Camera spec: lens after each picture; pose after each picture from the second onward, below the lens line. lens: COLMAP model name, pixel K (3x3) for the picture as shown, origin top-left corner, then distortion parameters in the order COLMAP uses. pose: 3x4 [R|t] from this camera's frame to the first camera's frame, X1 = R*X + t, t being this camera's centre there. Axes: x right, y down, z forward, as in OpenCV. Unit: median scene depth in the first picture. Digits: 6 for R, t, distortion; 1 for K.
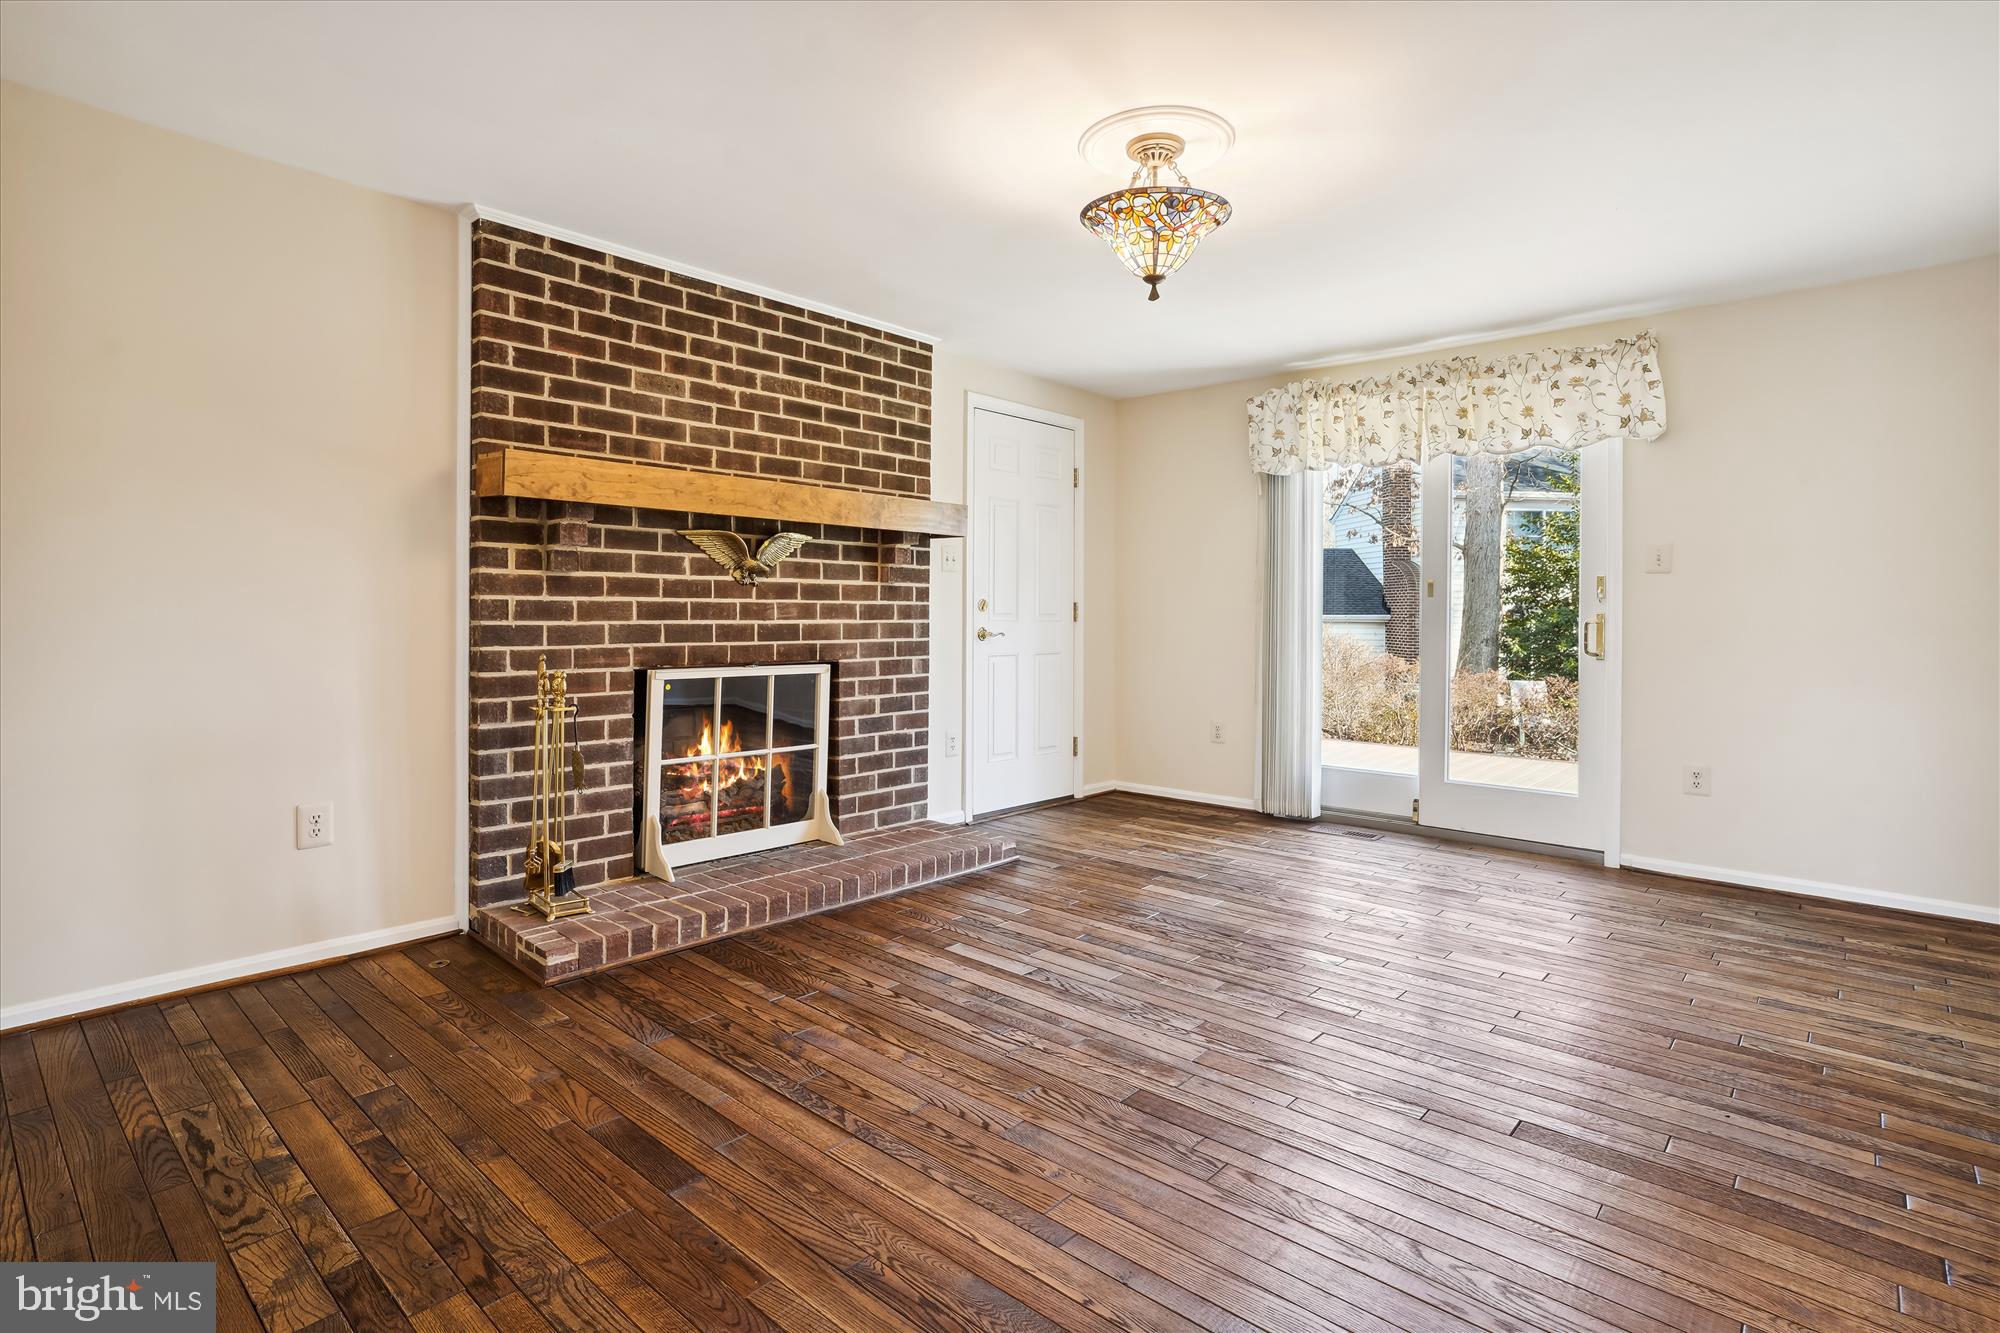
lens RADIAL K [[988.6, 0, 994.1], [0, 988.6, 617.0], [0, 0, 1]] dist [0.000704, 0.001860]
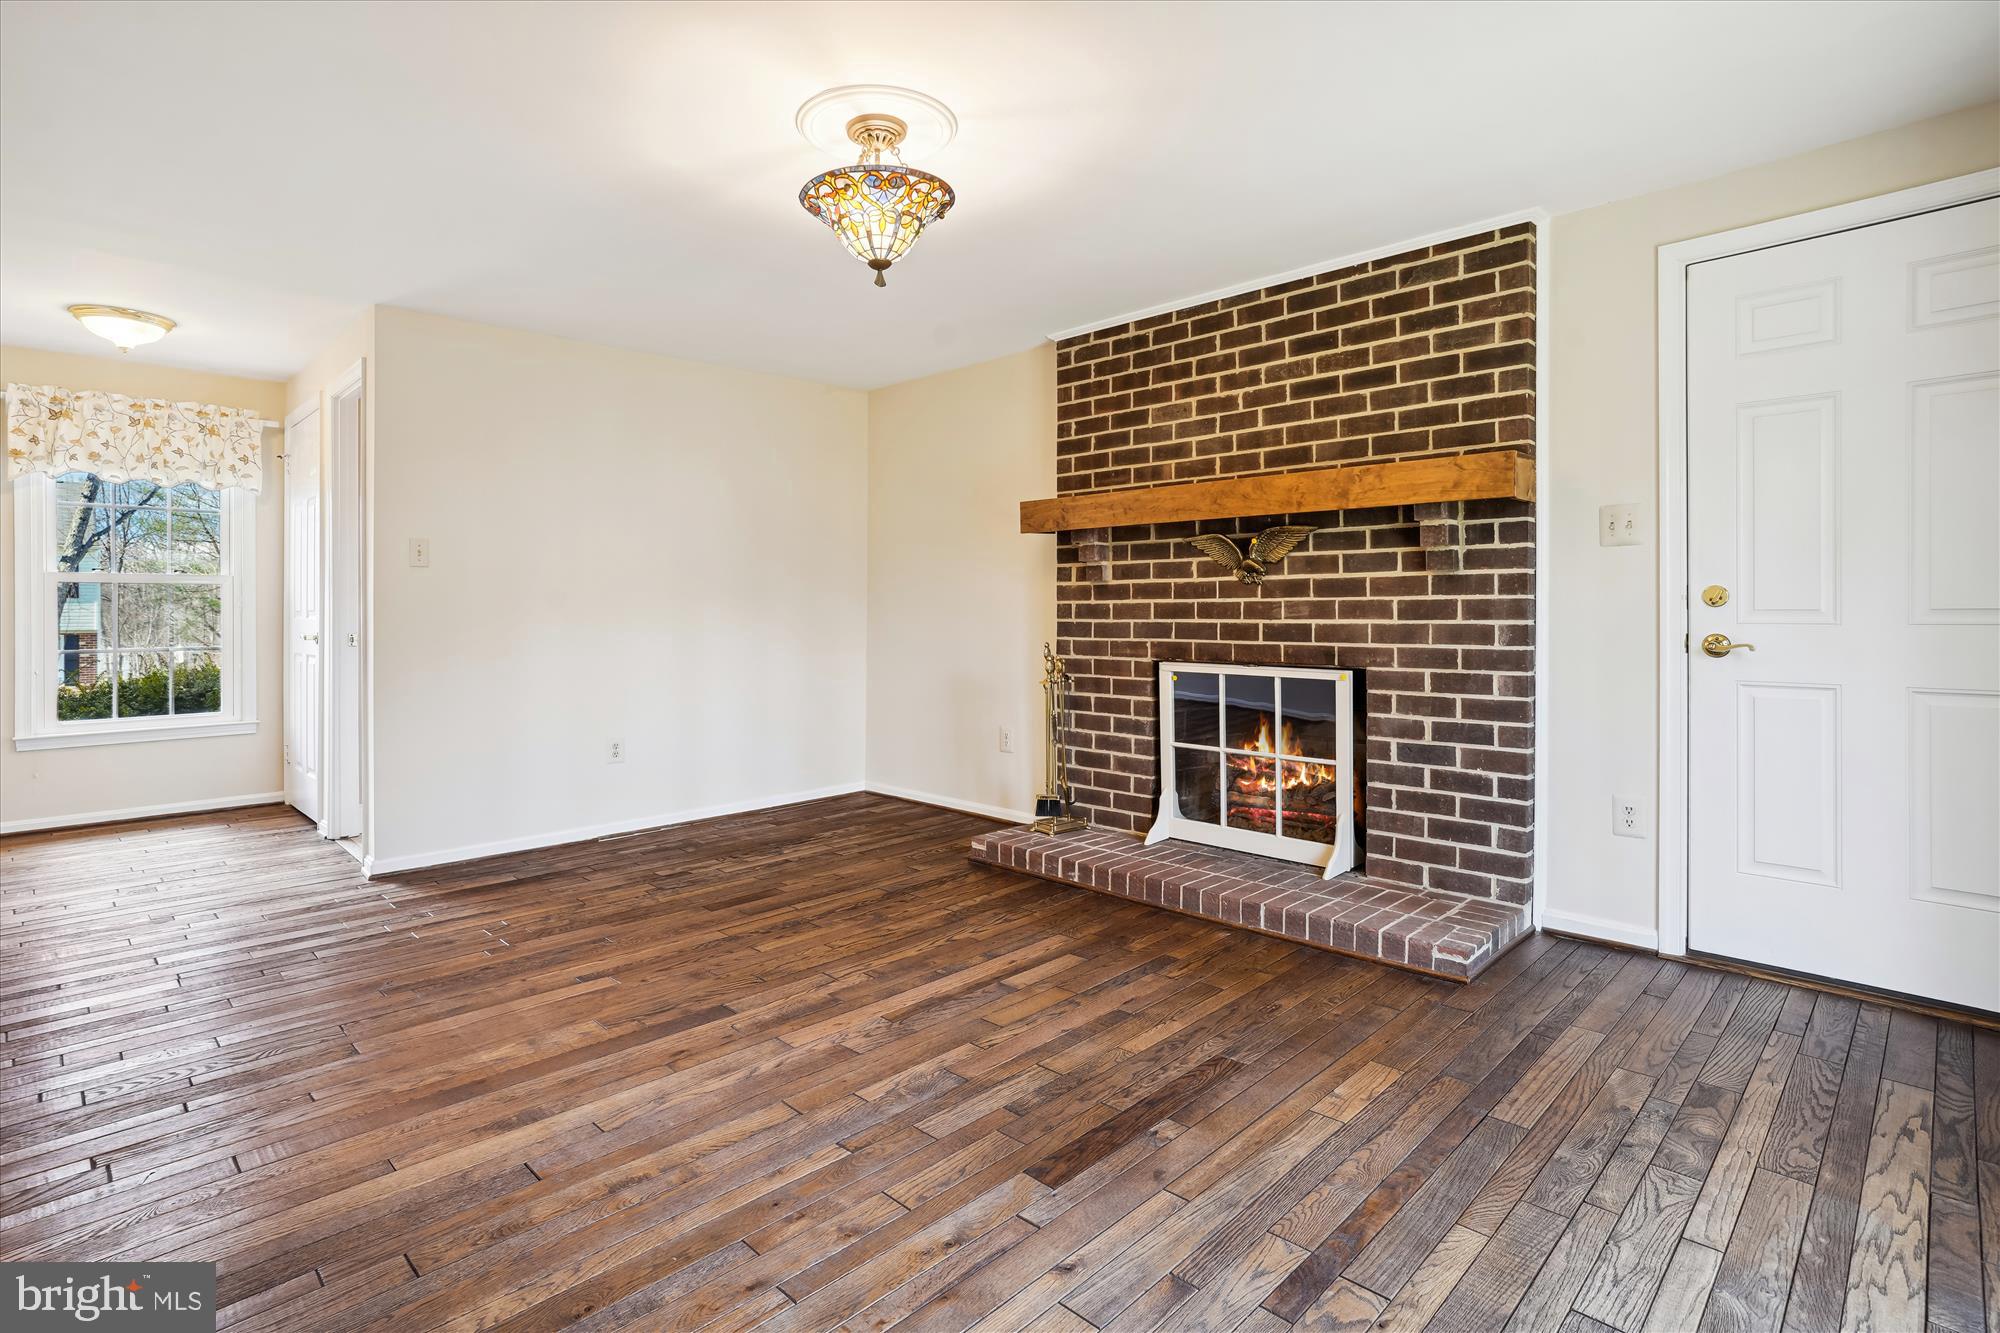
lens RADIAL K [[988.6, 0, 986.6], [0, 988.6, 611.3], [0, 0, 1]] dist [0.000704, 0.001860]
pose [[-0.026352, -0.005780, -0.999636, 0.741915], [-0.001198, 0.999983, -0.005750, 0.001193], [0.999652, 0.001046, -0.026358, 0.747397]]
